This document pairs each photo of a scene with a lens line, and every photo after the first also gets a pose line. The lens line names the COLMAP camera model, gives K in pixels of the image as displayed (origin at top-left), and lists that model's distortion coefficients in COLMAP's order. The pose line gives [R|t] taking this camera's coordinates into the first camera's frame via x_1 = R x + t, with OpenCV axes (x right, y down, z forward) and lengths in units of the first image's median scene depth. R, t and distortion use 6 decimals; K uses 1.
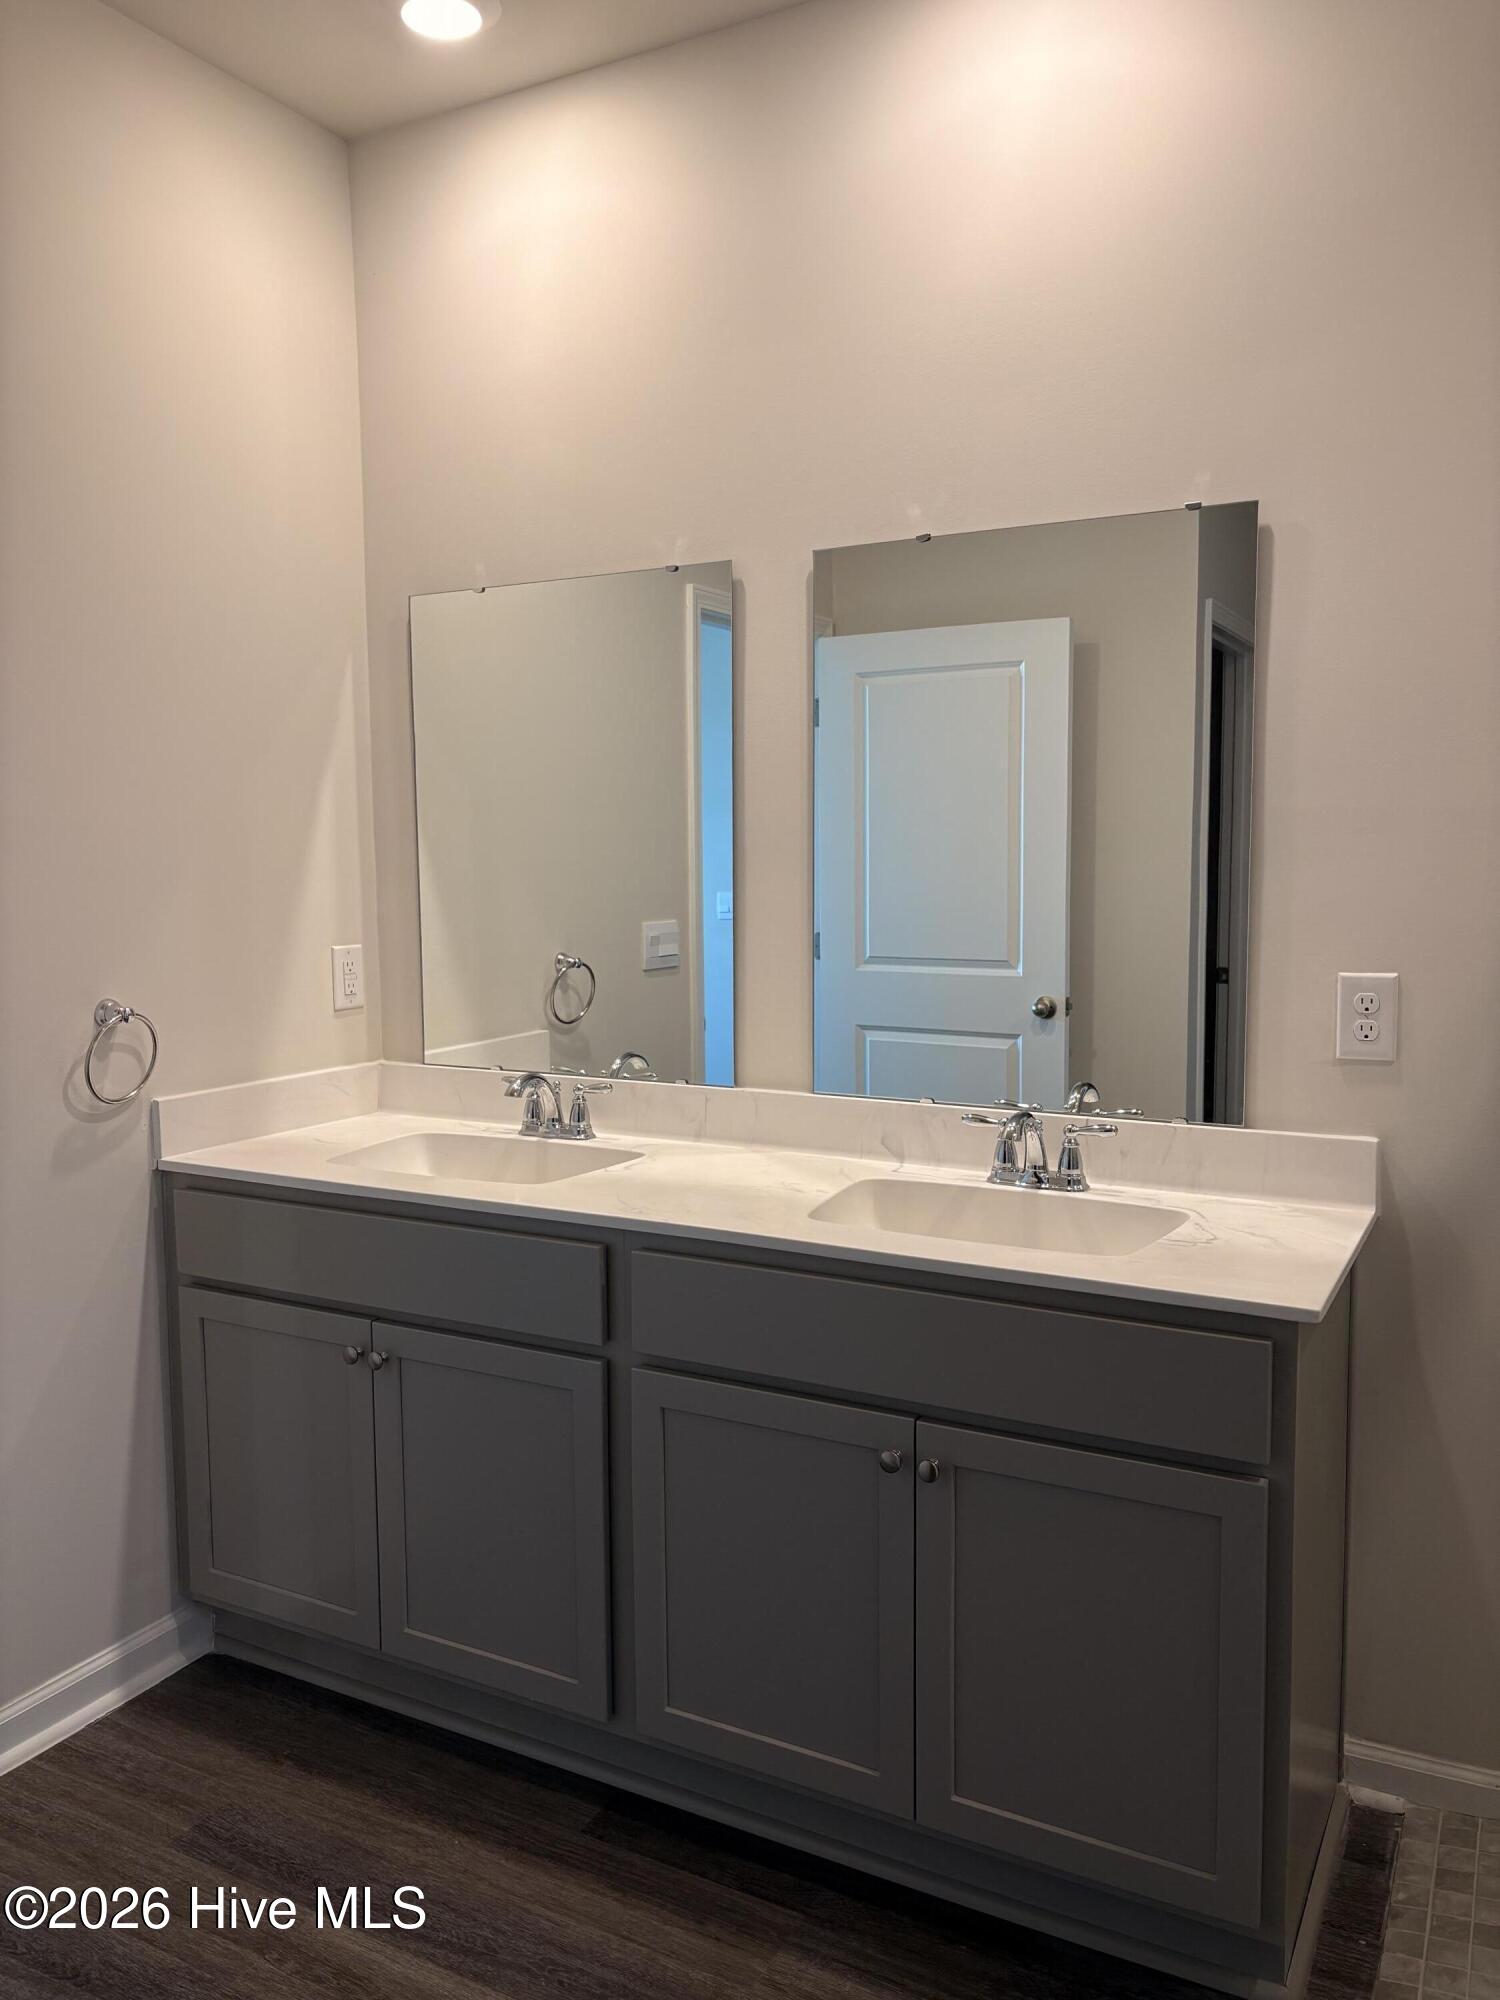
lens RADIAL K [[1493.5, 0, 751.5], [0, 1493.5, 998.3], [0, 0, 1]] dist [0.050448, -0.037522]
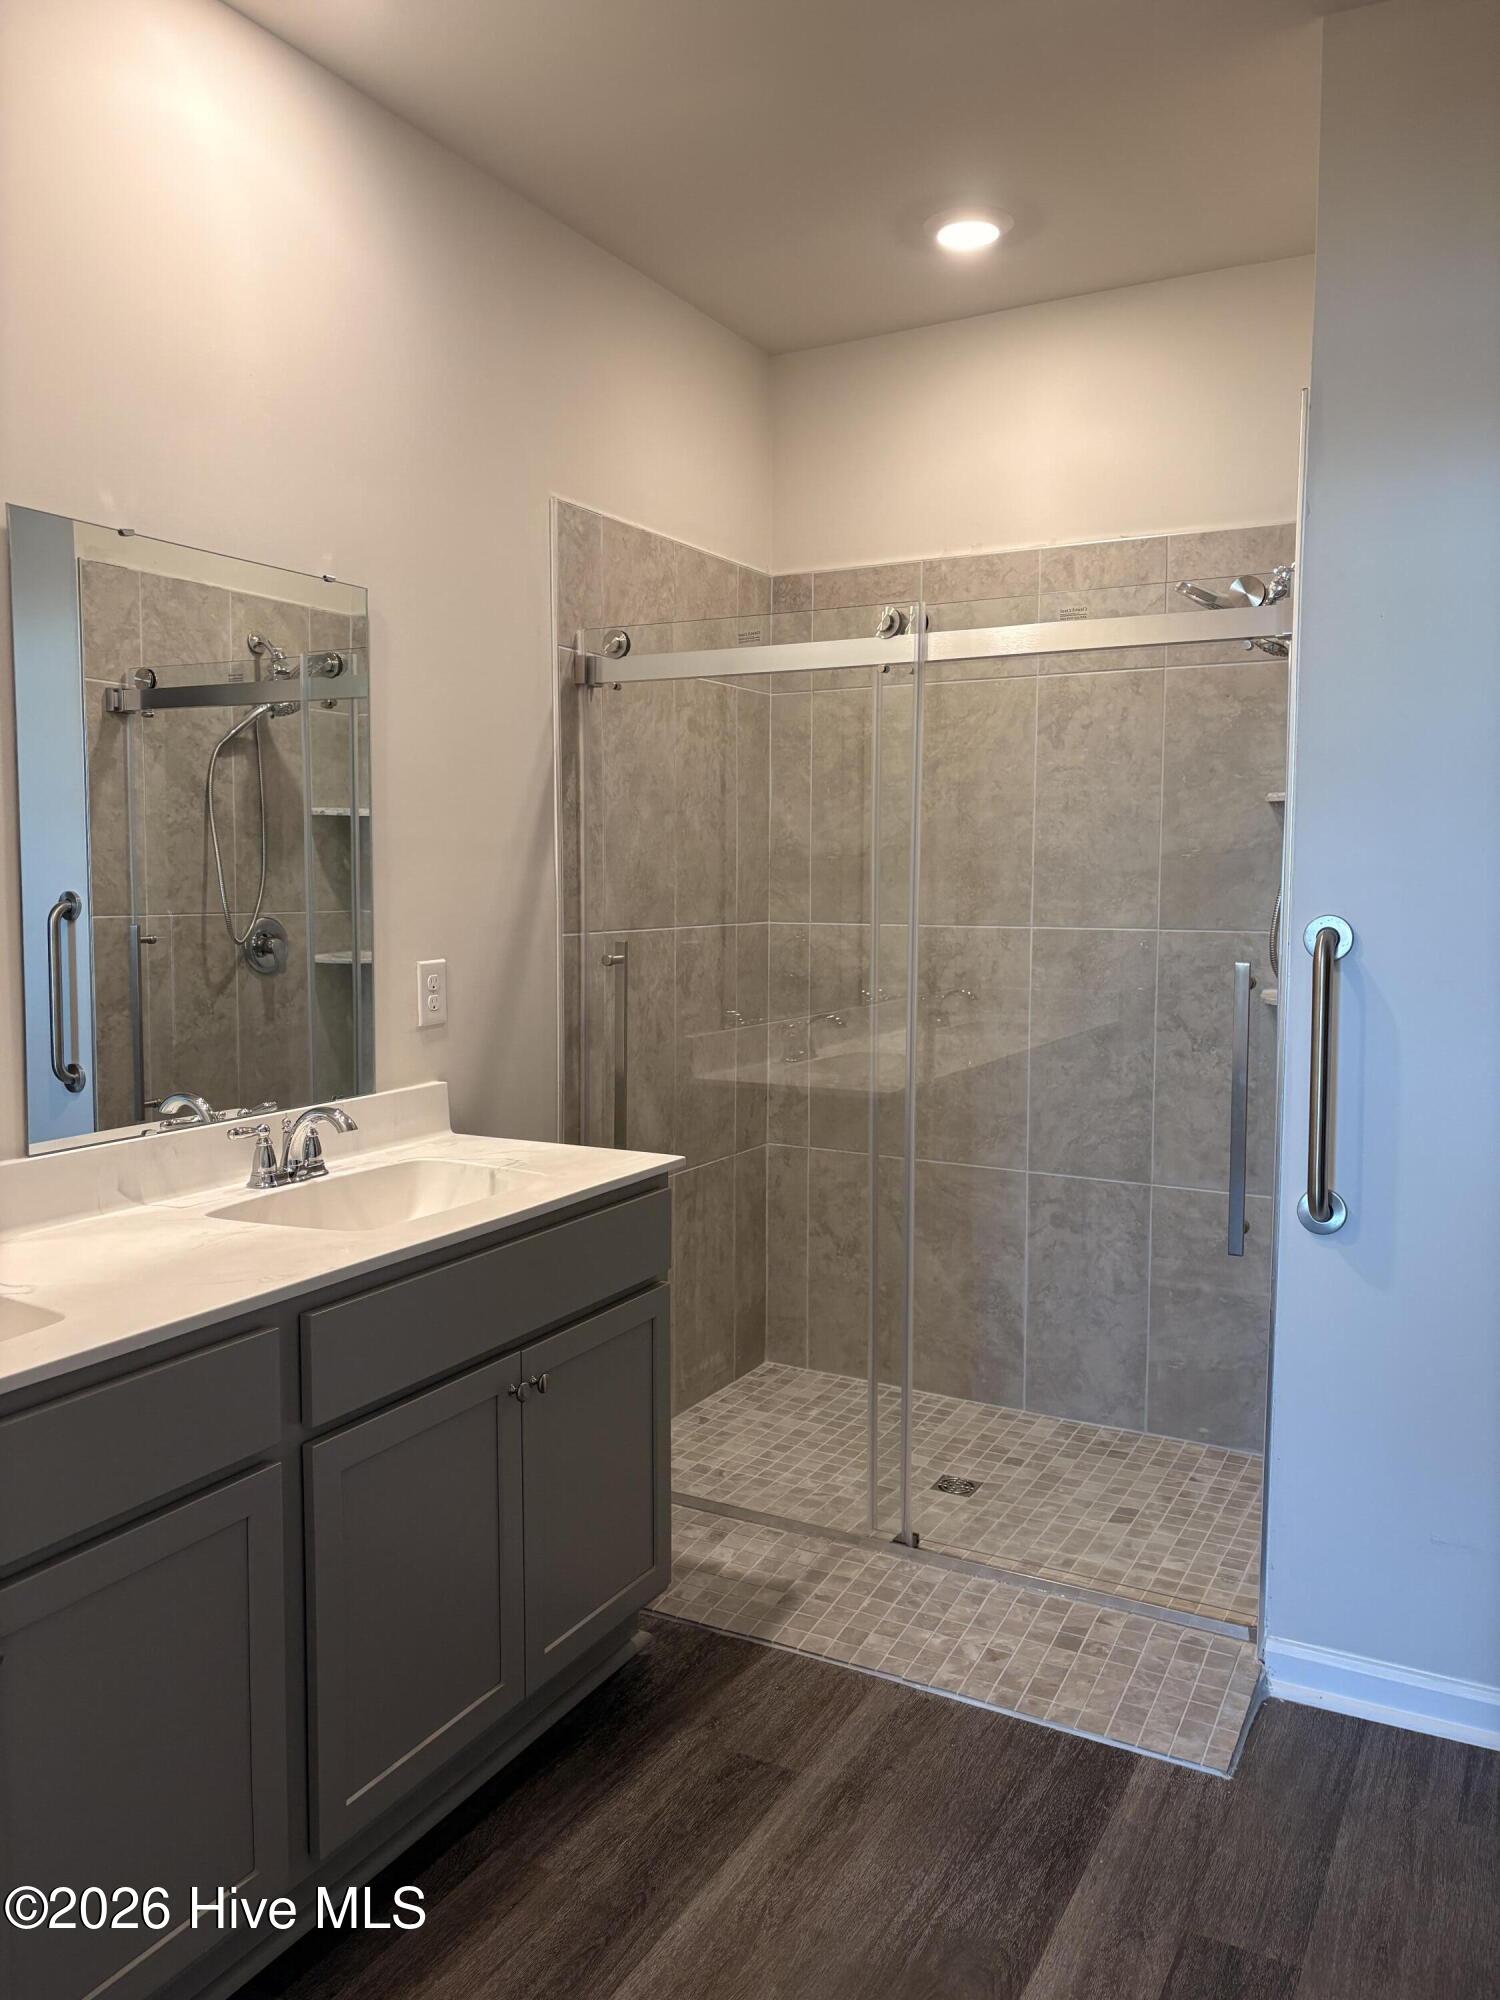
lens RADIAL K [[1493.5, 0, 749.9], [0, 1493.5, 996.3], [0, 0, 1]] dist [0.050448, -0.037522]
pose [[0.006602, -0.074335, 0.997211, -0.926030], [0.098991, 0.992384, 0.073320, -0.054543], [-0.995066, 0.098231, 0.013910, 0.695480]]
